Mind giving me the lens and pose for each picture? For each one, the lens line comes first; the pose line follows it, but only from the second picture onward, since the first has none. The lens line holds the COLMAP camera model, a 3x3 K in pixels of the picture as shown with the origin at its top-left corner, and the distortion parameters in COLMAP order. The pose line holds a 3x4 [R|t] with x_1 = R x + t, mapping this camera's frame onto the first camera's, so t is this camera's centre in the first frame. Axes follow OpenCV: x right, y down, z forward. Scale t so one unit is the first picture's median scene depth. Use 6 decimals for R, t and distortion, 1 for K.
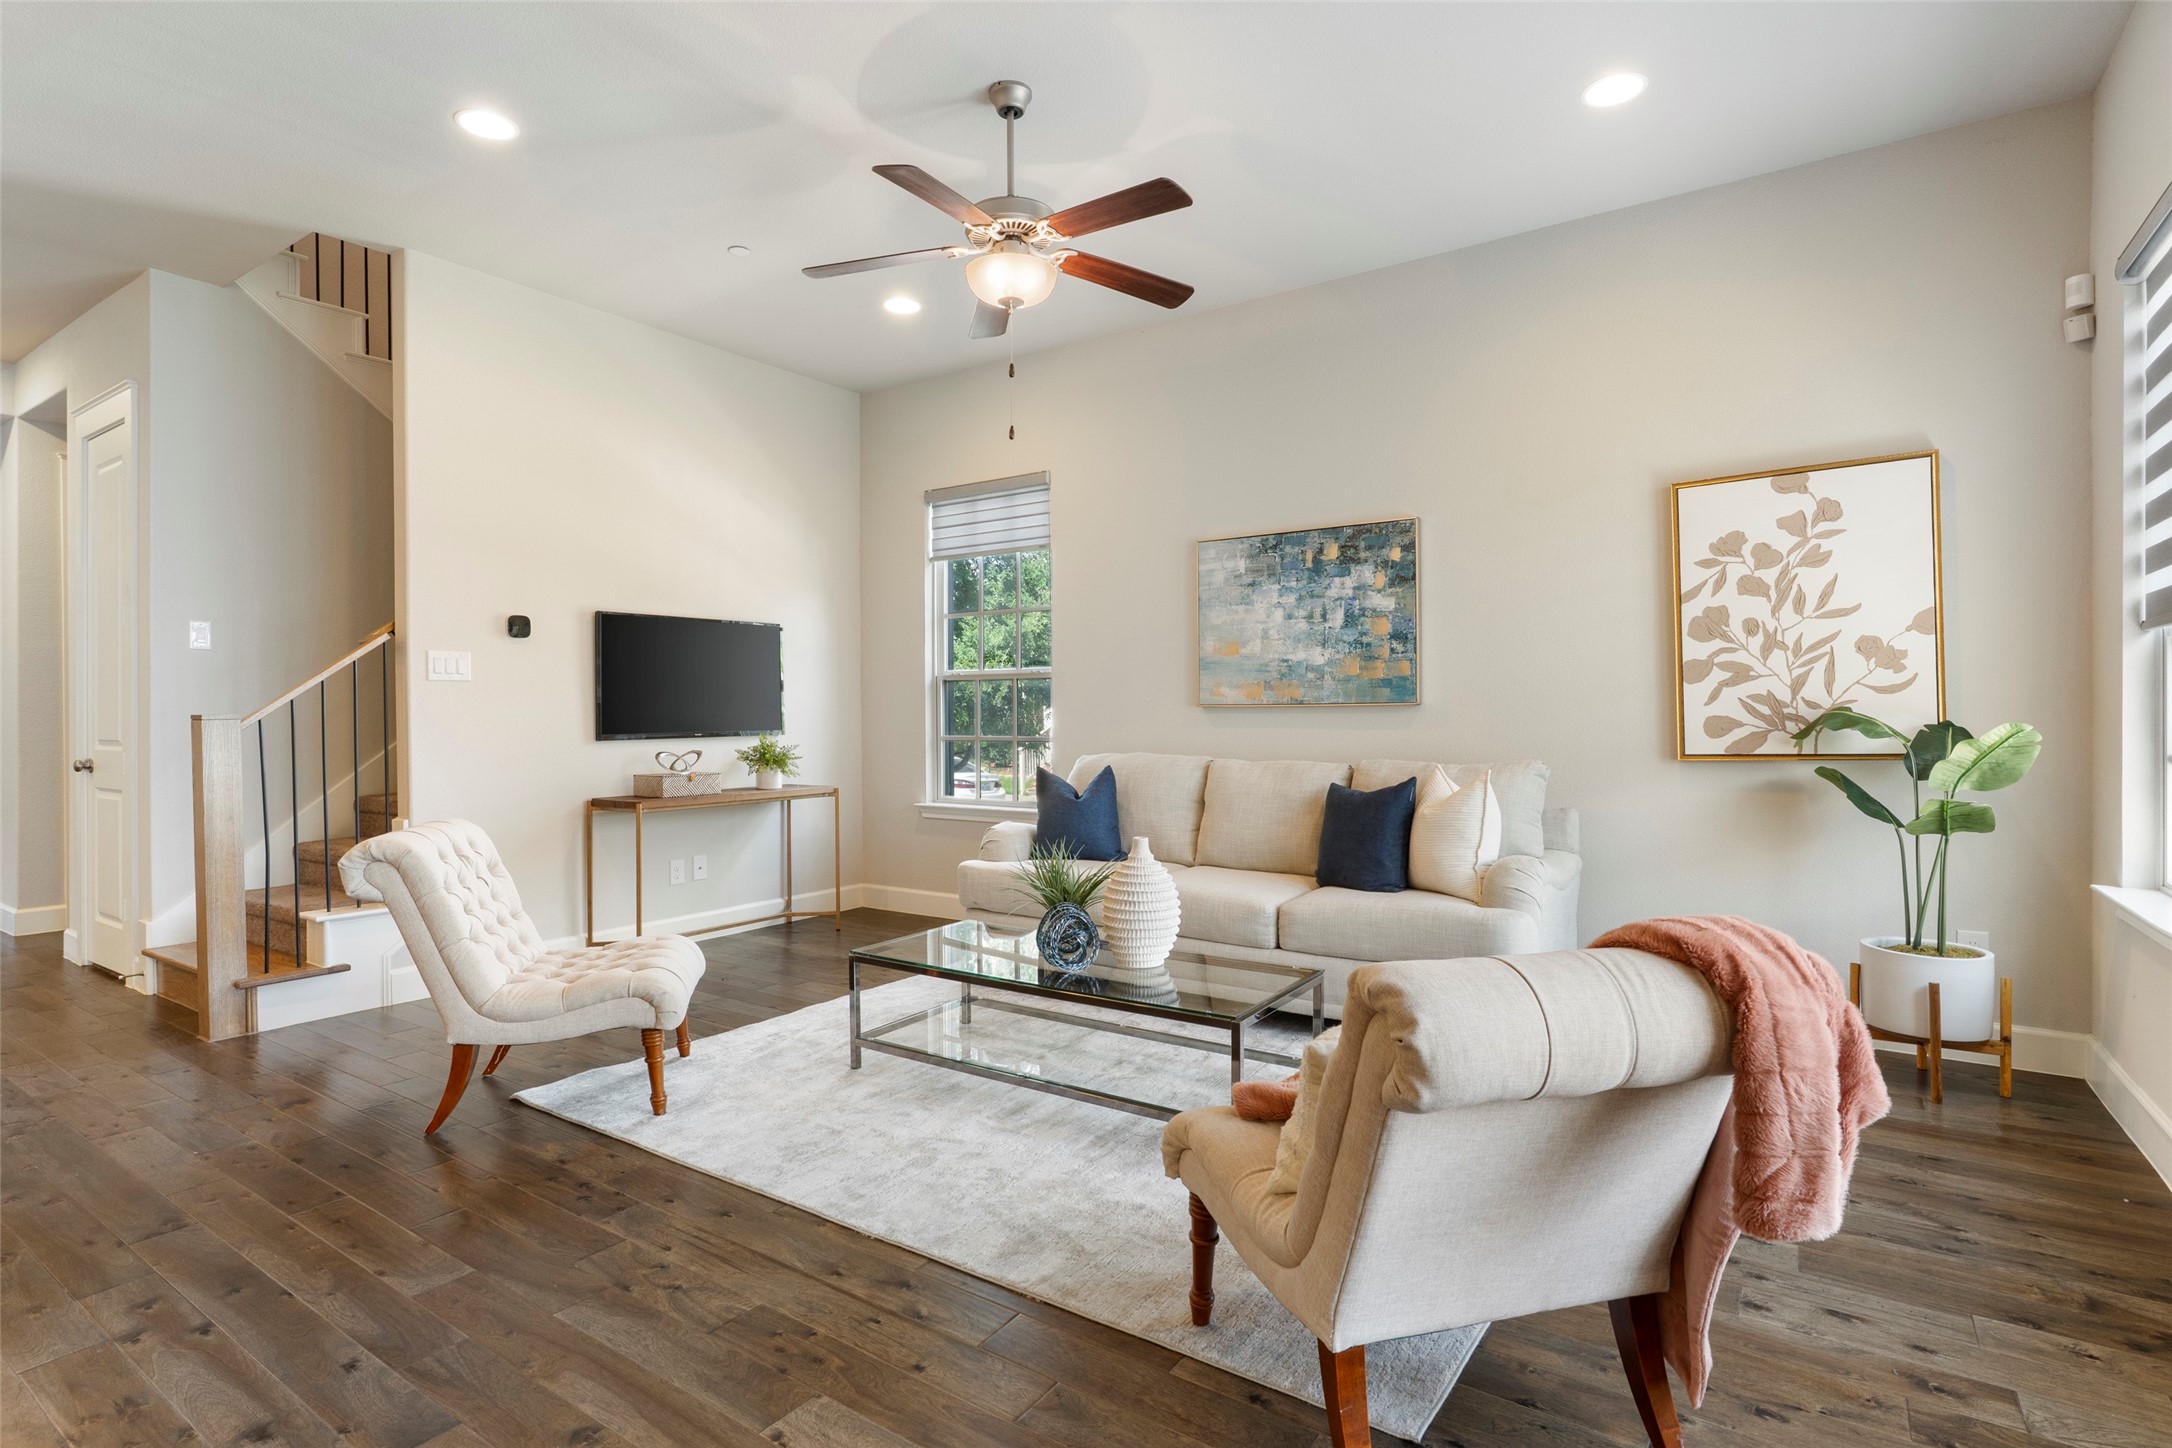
lens RADIAL K [[1067.2, 0, 1086.0], [0, 1067.2, 724.0], [0, 0, 1]] dist [-0.002302, 0.000056]
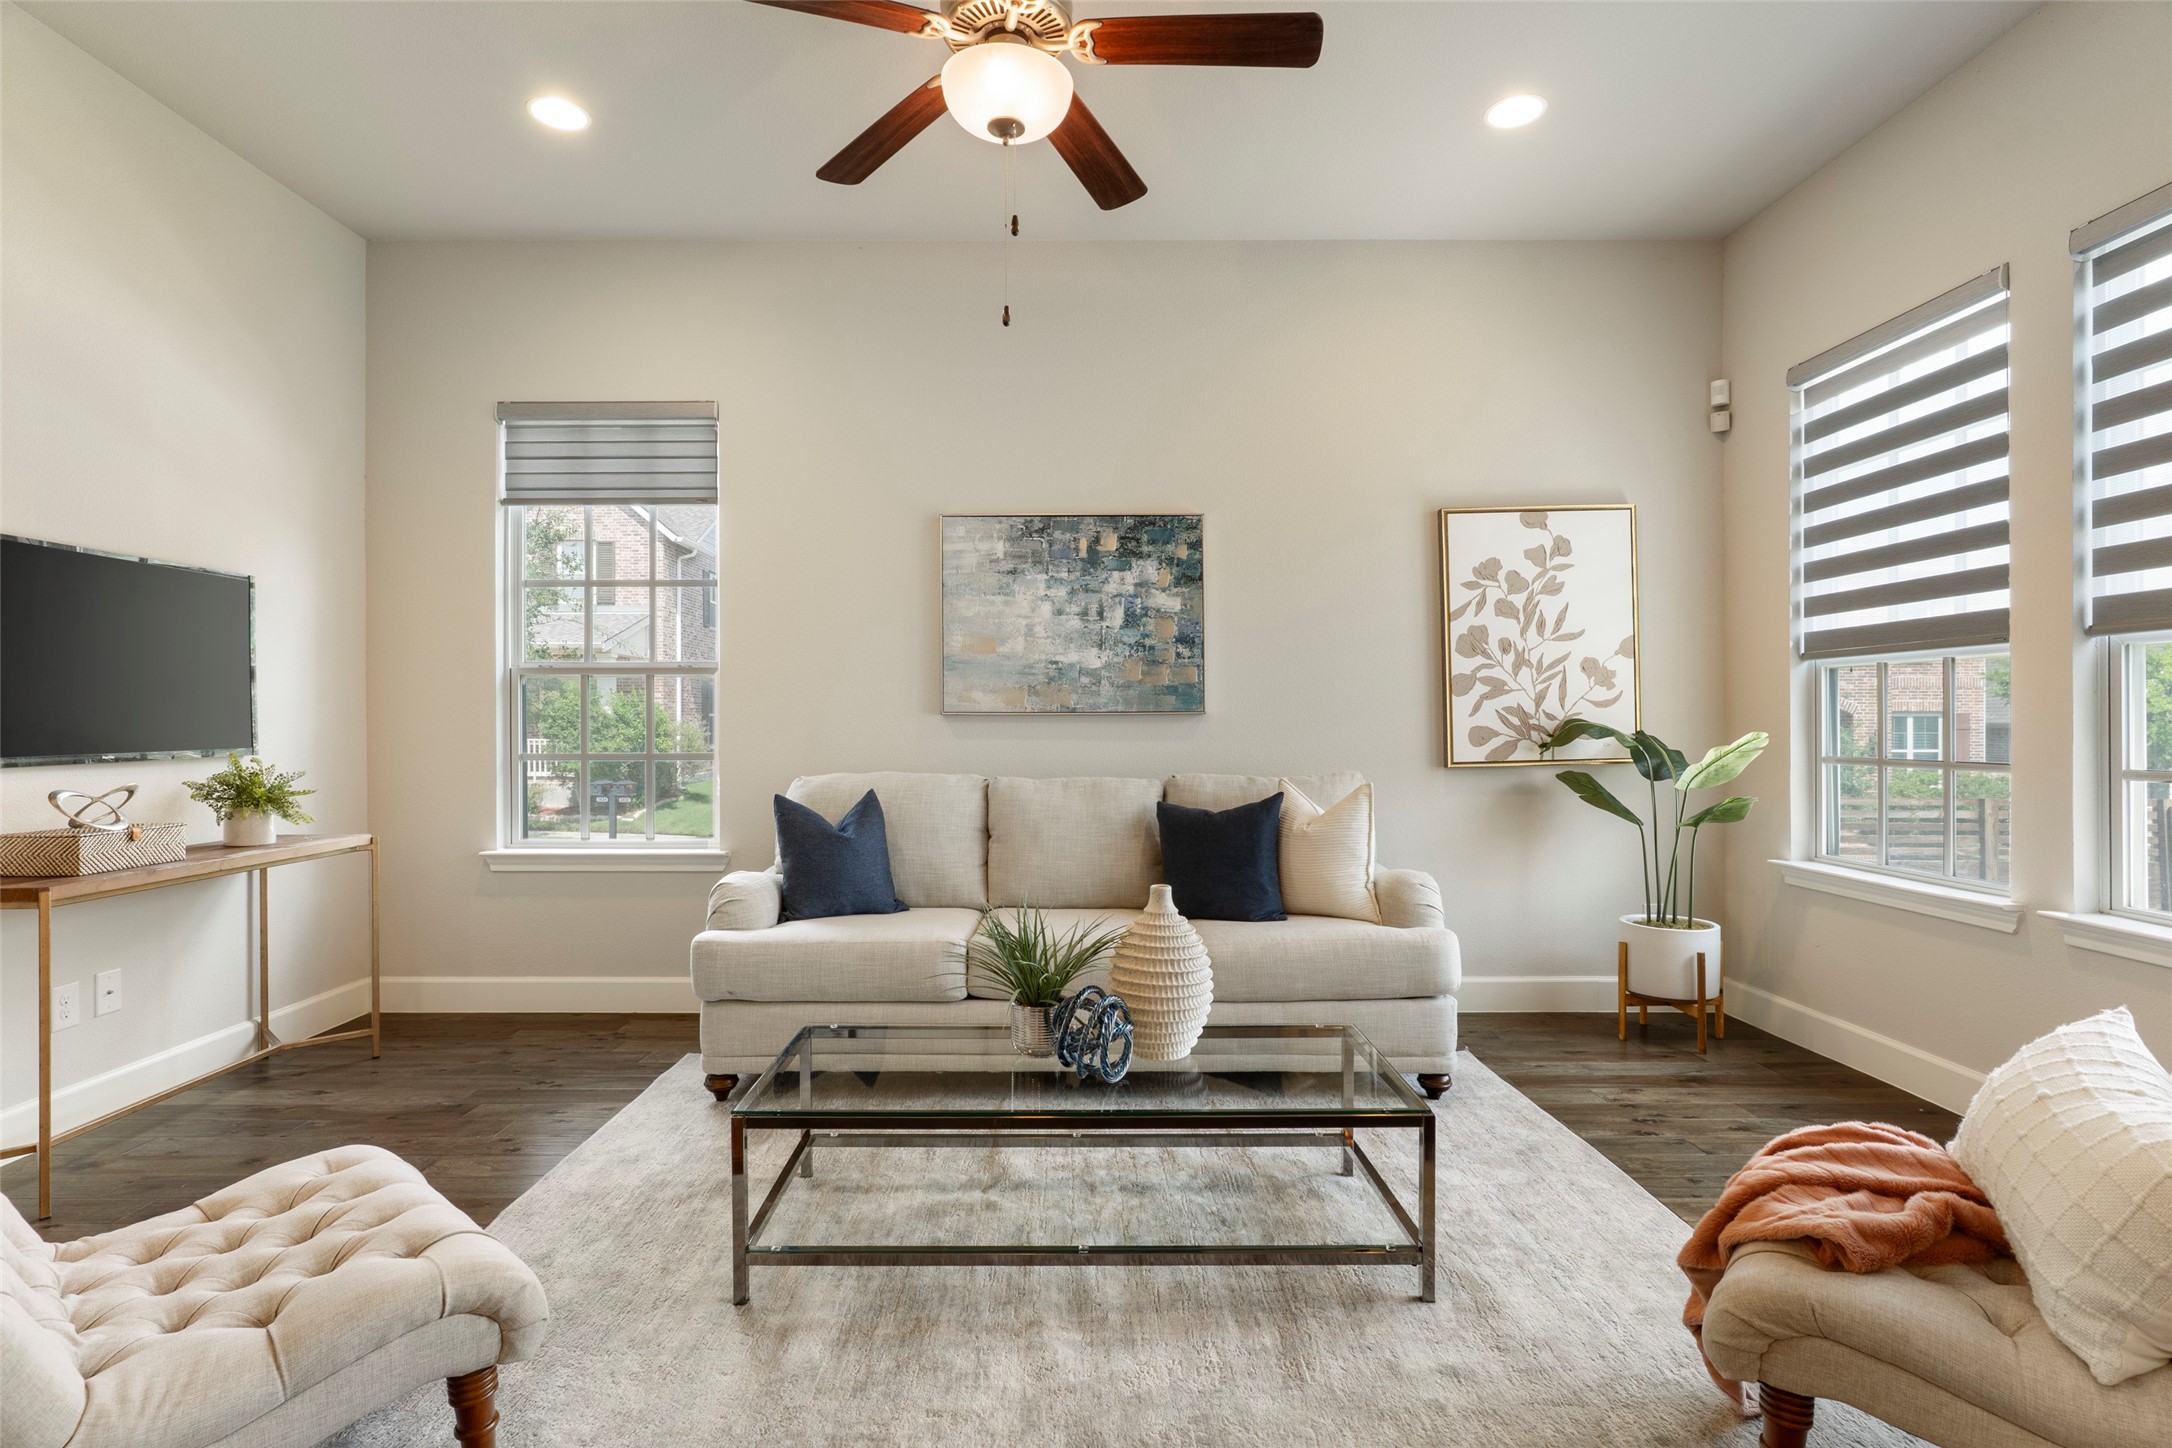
lens RADIAL K [[1053.7, 0, 1086.0], [0, 1053.7, 724.0], [0, 0, 1]] dist [-0.007685, -0.000247]
pose [[0.824941, 0.002248, 0.565214, -0.295744], [0.002912, 0.999962, -0.008227, -0.001966], [-0.565211, 0.008432, 0.824903, 0.293933]]
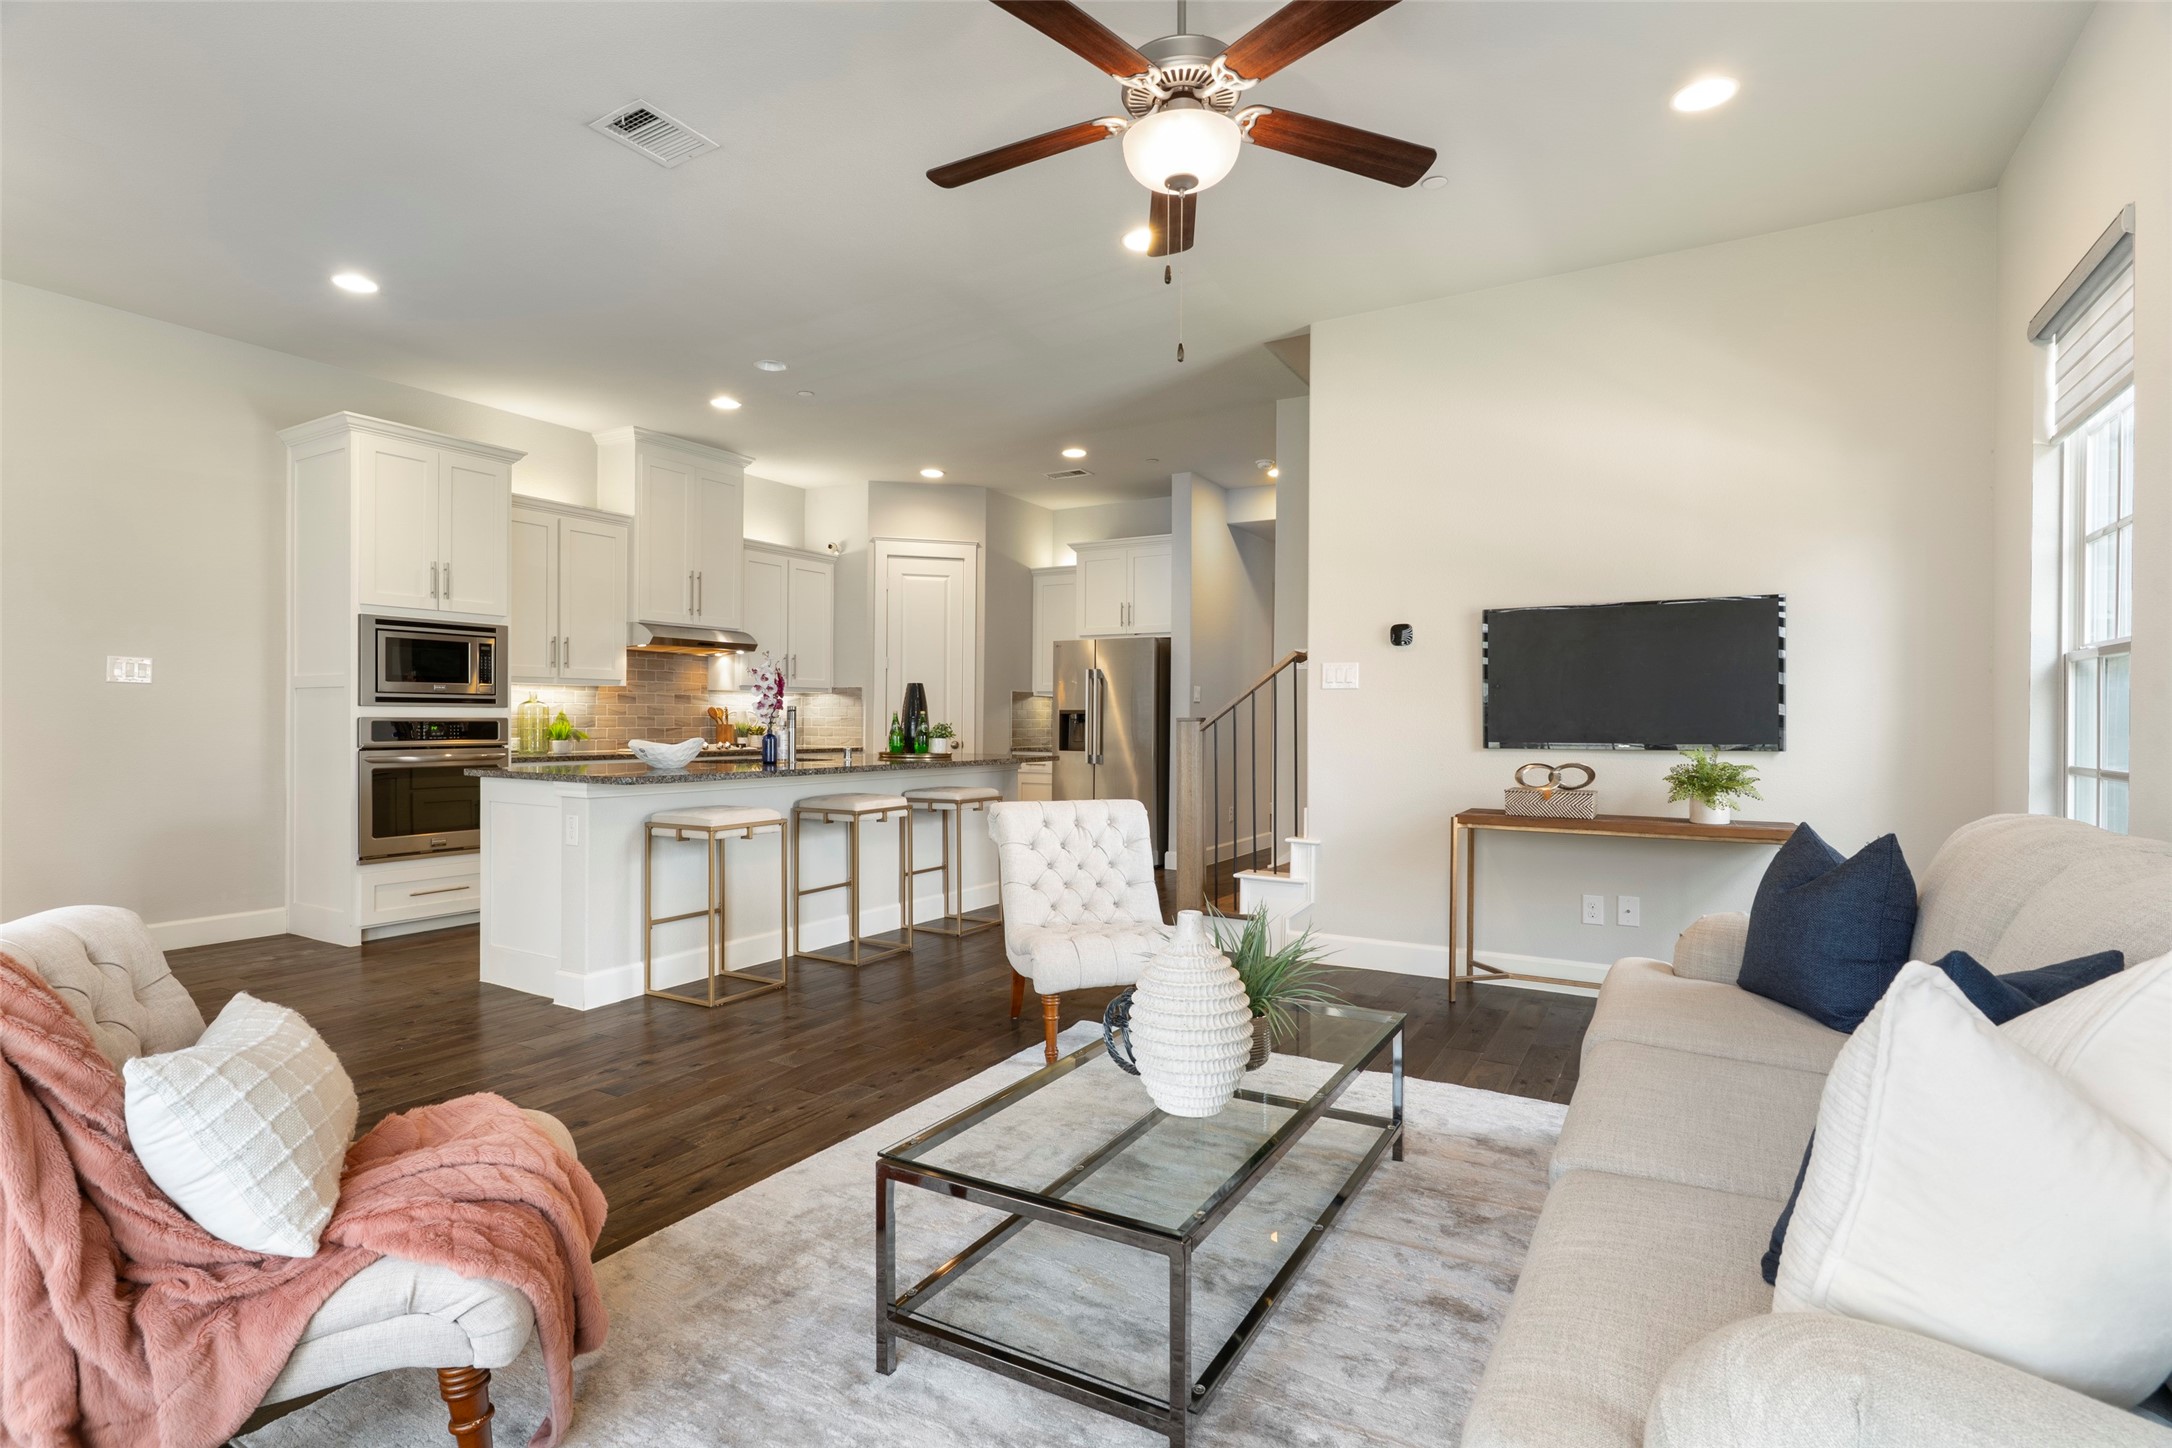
lens RADIAL K [[1067.2, 0, 1086.0], [0, 1067.2, 724.0], [0, 0, 1]] dist [-0.002302, 0.000056]
pose [[0.061766, 0.006151, -0.998072, 0.498107], [-0.016230, 0.999855, 0.005157, -0.004868], [0.997959, 0.015880, 0.061857, 0.644019]]
